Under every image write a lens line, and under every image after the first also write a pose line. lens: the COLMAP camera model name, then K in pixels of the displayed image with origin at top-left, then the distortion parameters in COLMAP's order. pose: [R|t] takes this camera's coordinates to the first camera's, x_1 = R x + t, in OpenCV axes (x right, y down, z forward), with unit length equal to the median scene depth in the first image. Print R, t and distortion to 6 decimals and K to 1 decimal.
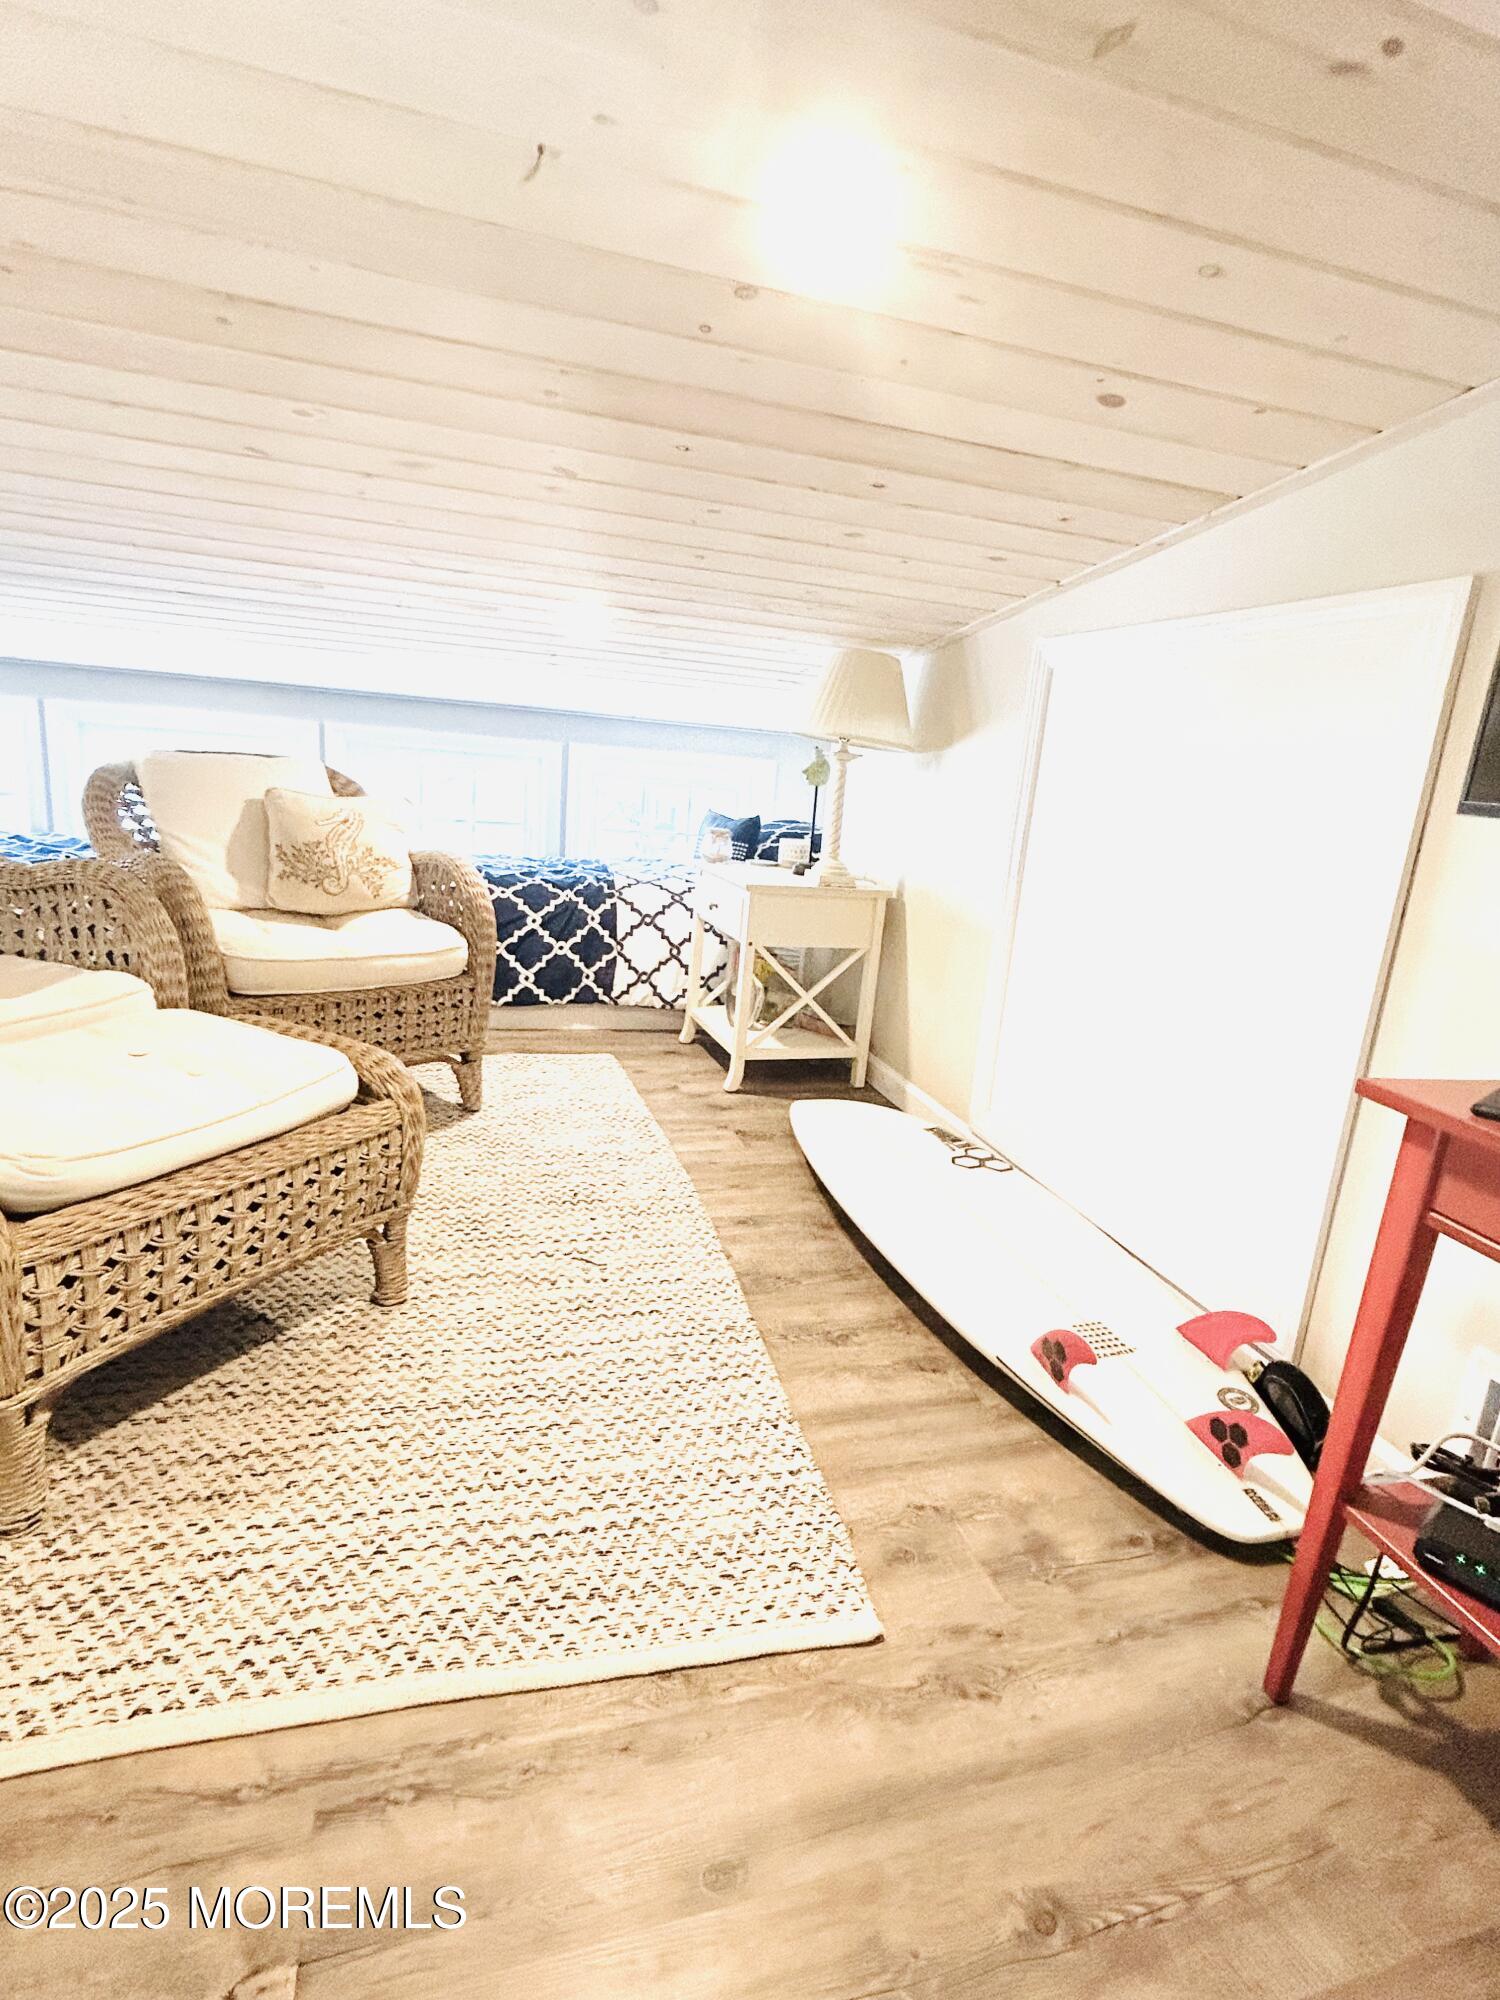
lens RADIAL K [[994.0, 0, 755.1], [0, 994.0, 996.9], [0, 0, 1]] dist [-0.007148, 0.002415]
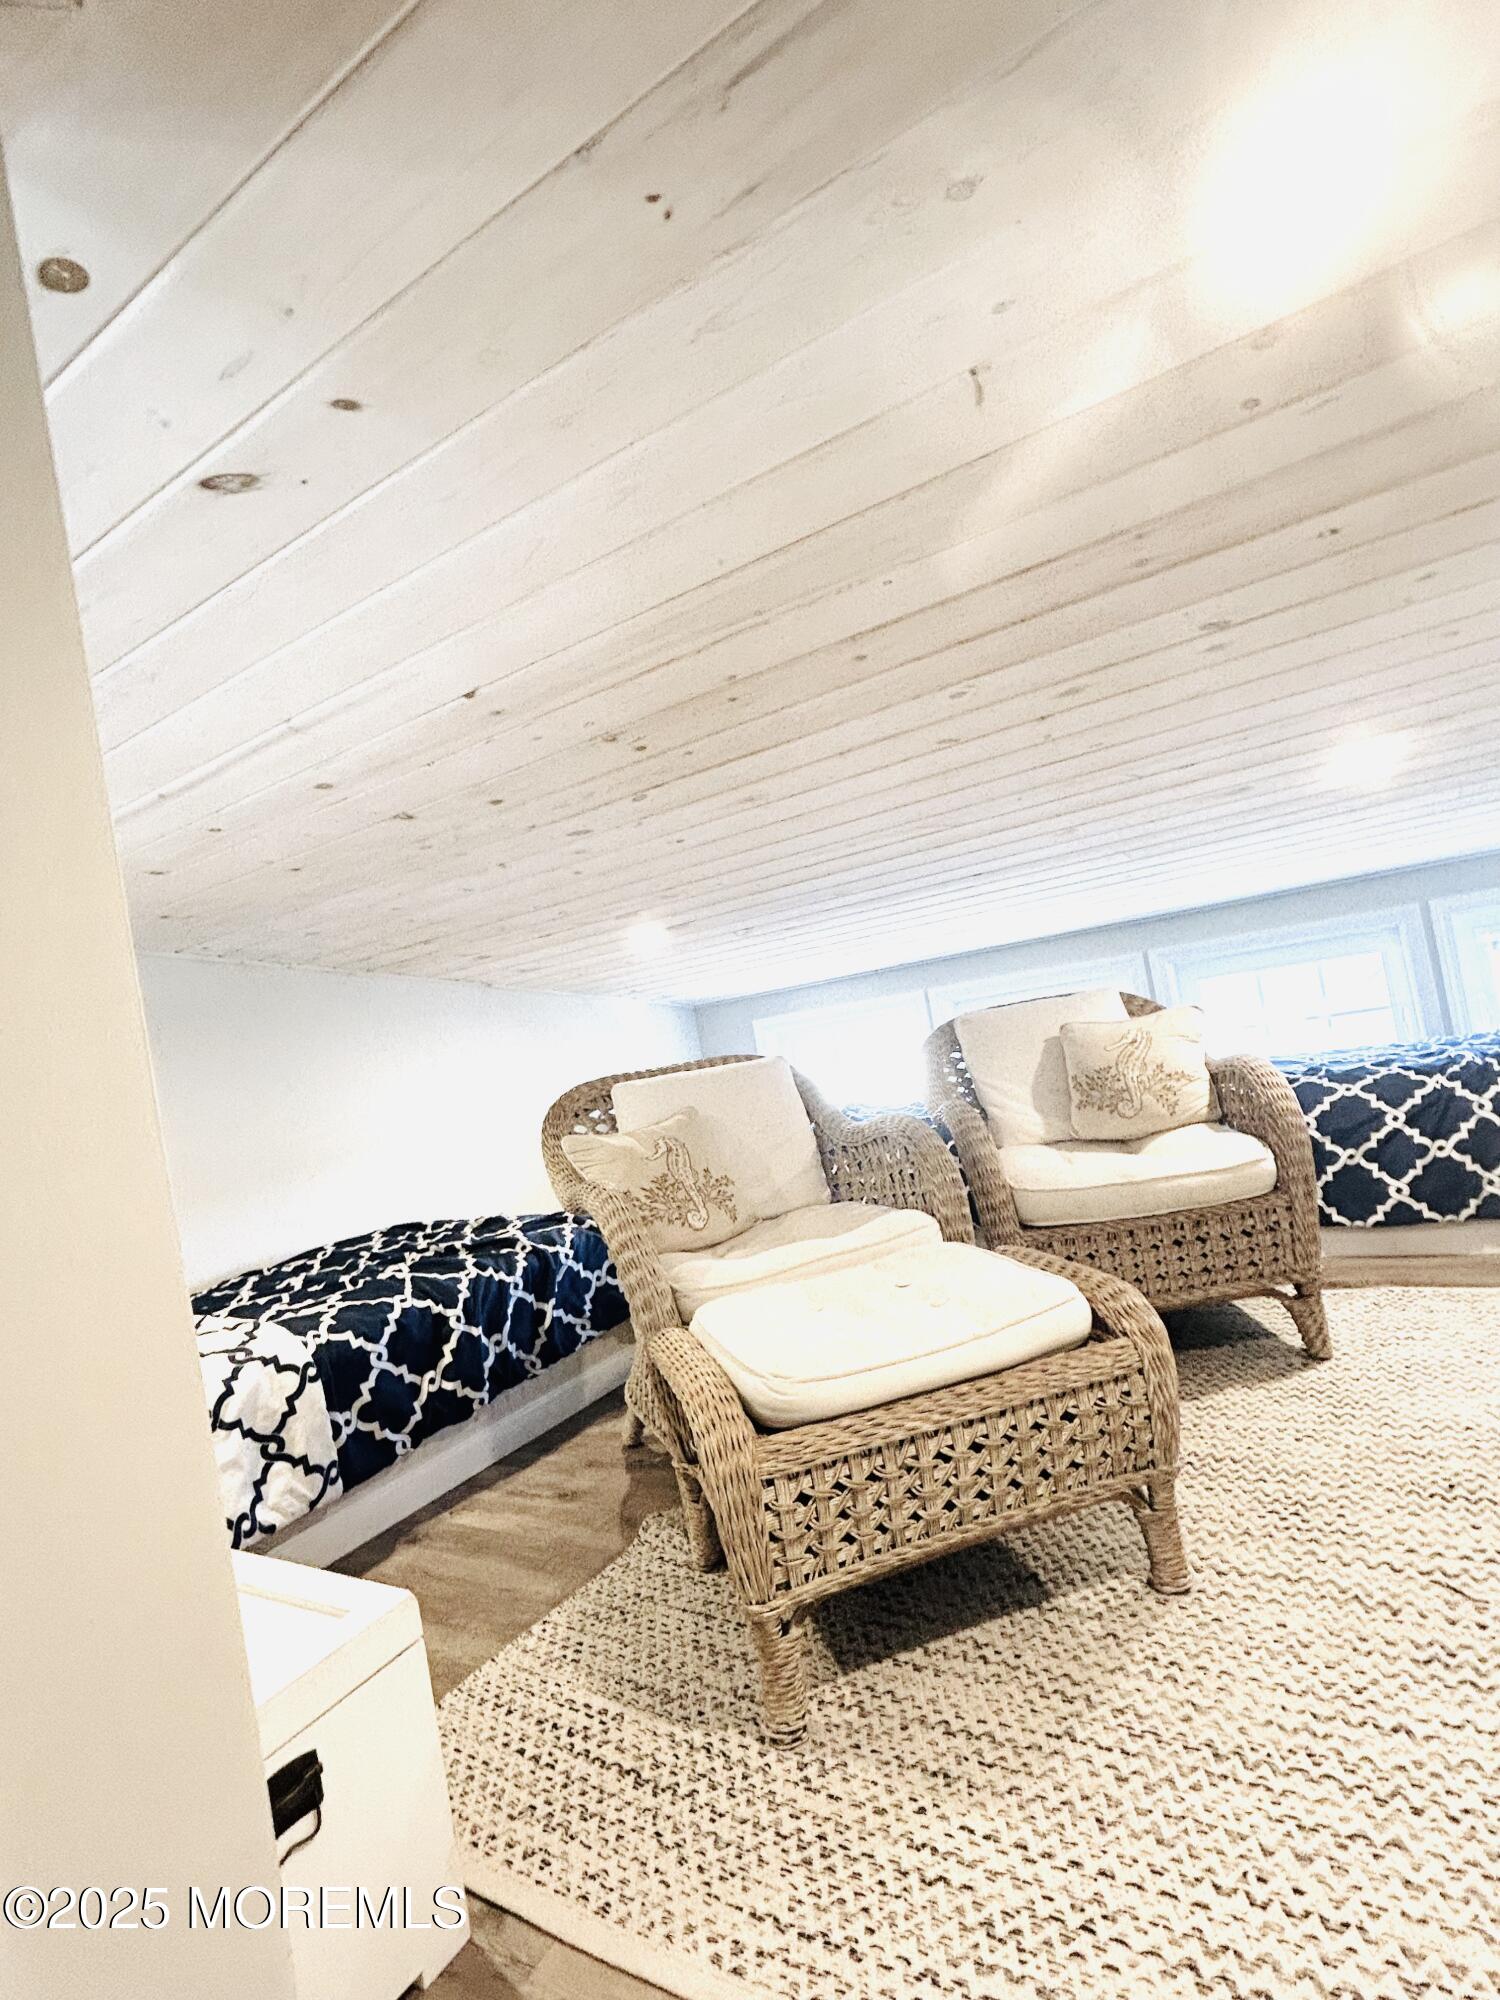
lens RADIAL K [[994.0, 0, 757.9], [0, 994.0, 998.6], [0, 0, 1]] dist [-0.007148, 0.002415]
pose [[0.632568, -0.216093, -0.743749, 0.125936], [0.042032, 0.968452, -0.245631, 0.010766], [0.773364, 0.124117, 0.621694, 0.122590]]
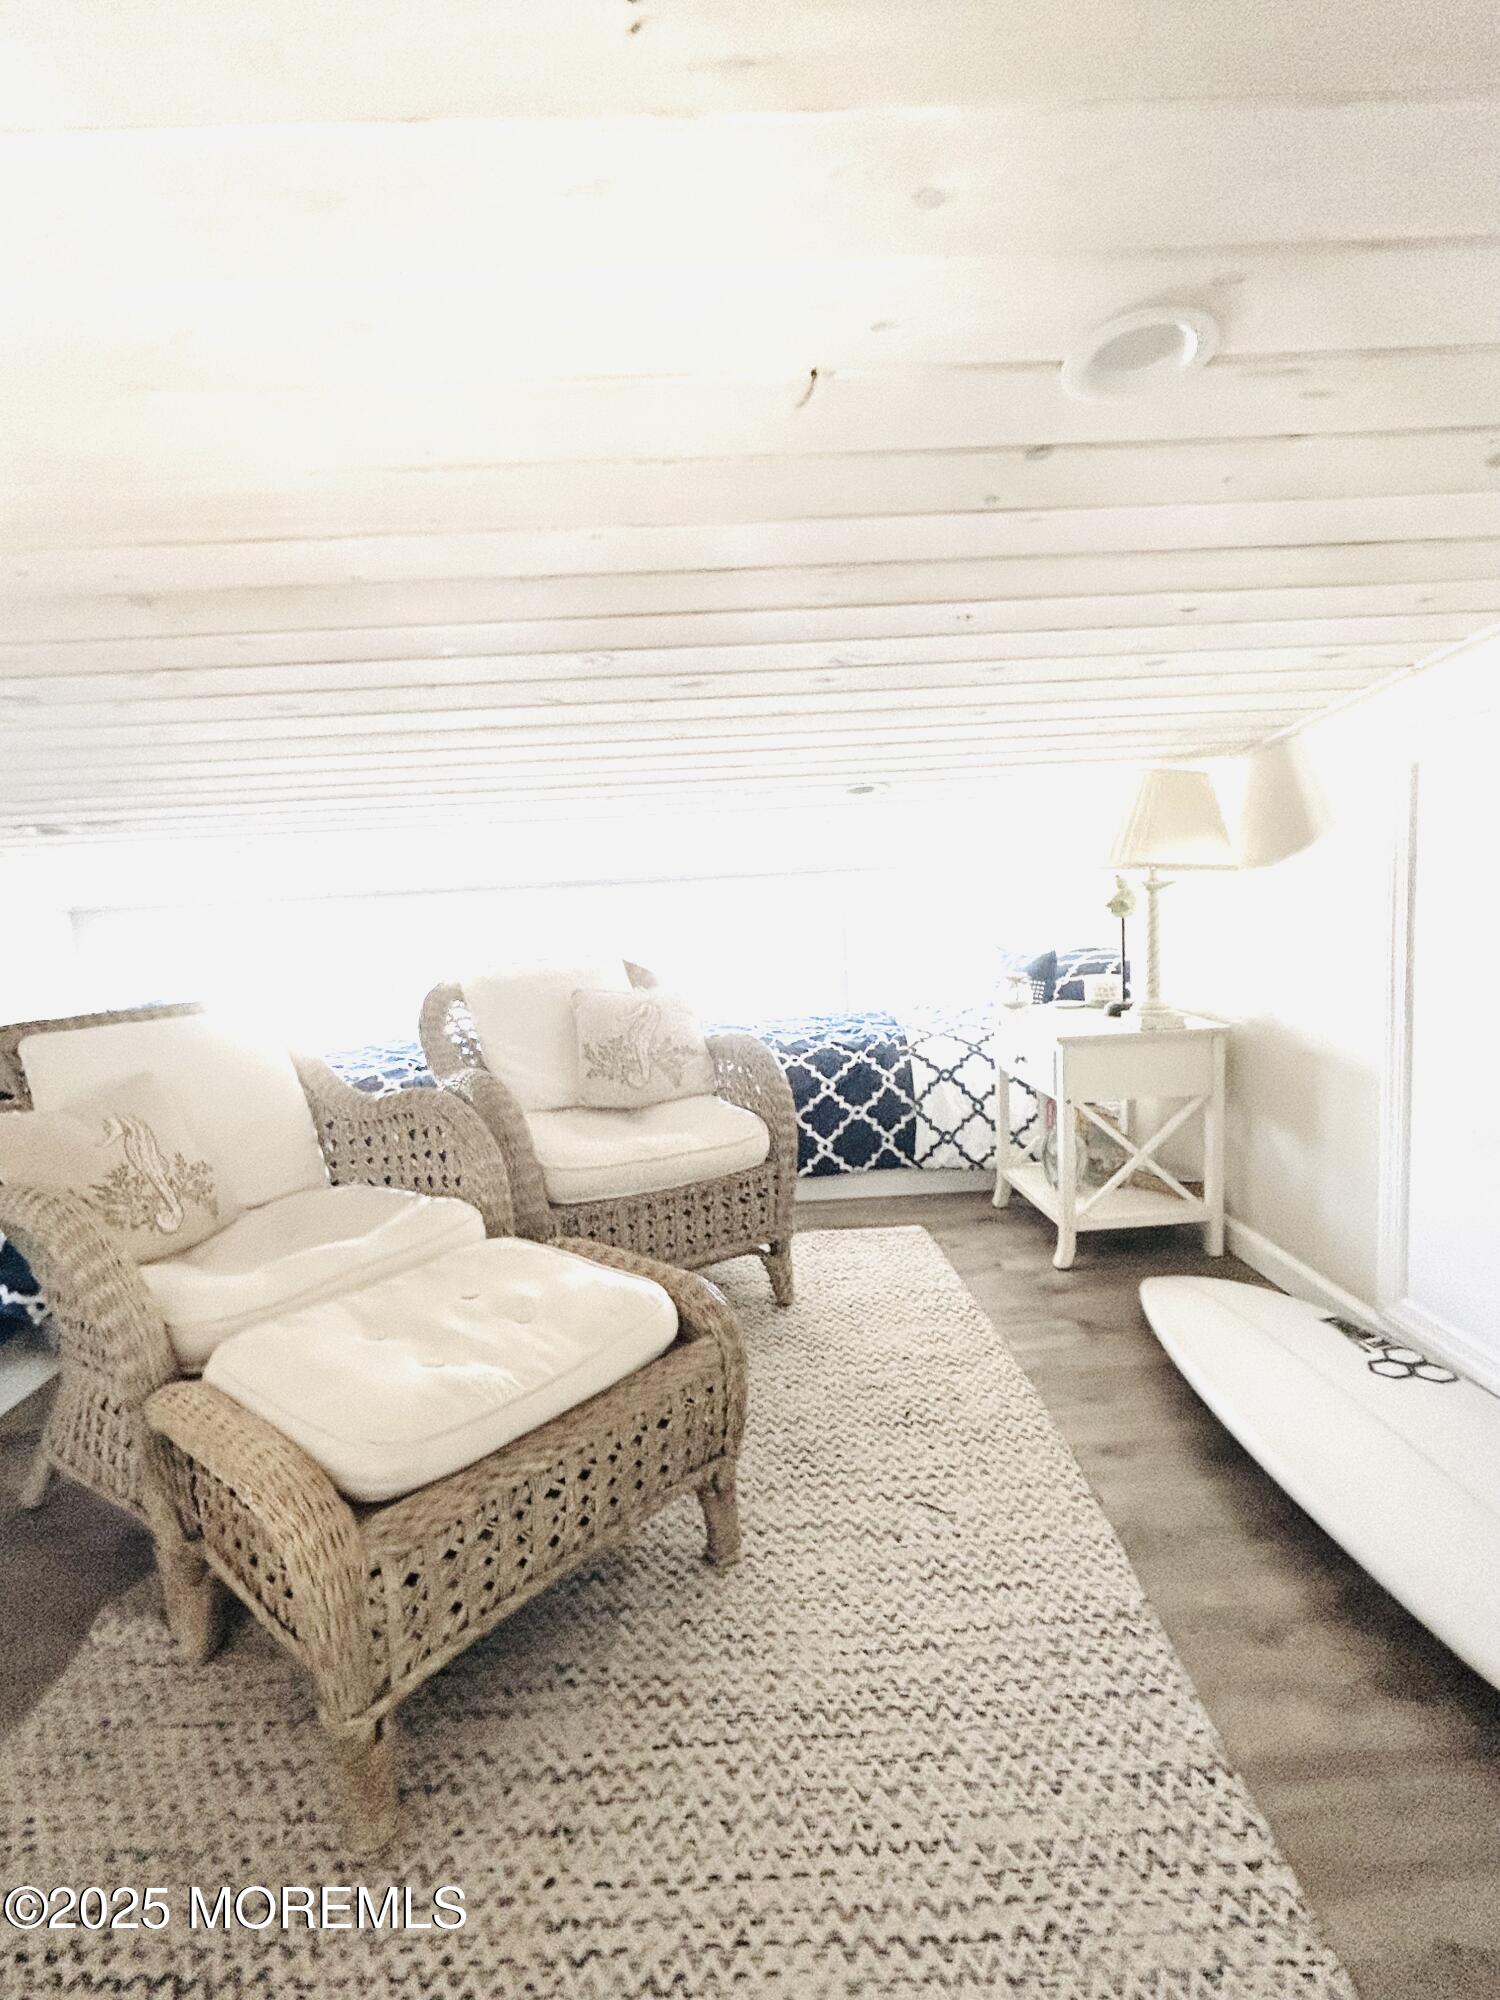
lens RADIAL K [[994.0, 0, 751.2], [0, 994.0, 992.2], [0, 0, 1]] dist [-0.007148, 0.002415]
pose [[0.957163, -0.103777, -0.270313, -0.037525], [0.069037, 0.988435, -0.135020, -0.071325], [0.281199, 0.110574, 0.953258, 0.070733]]
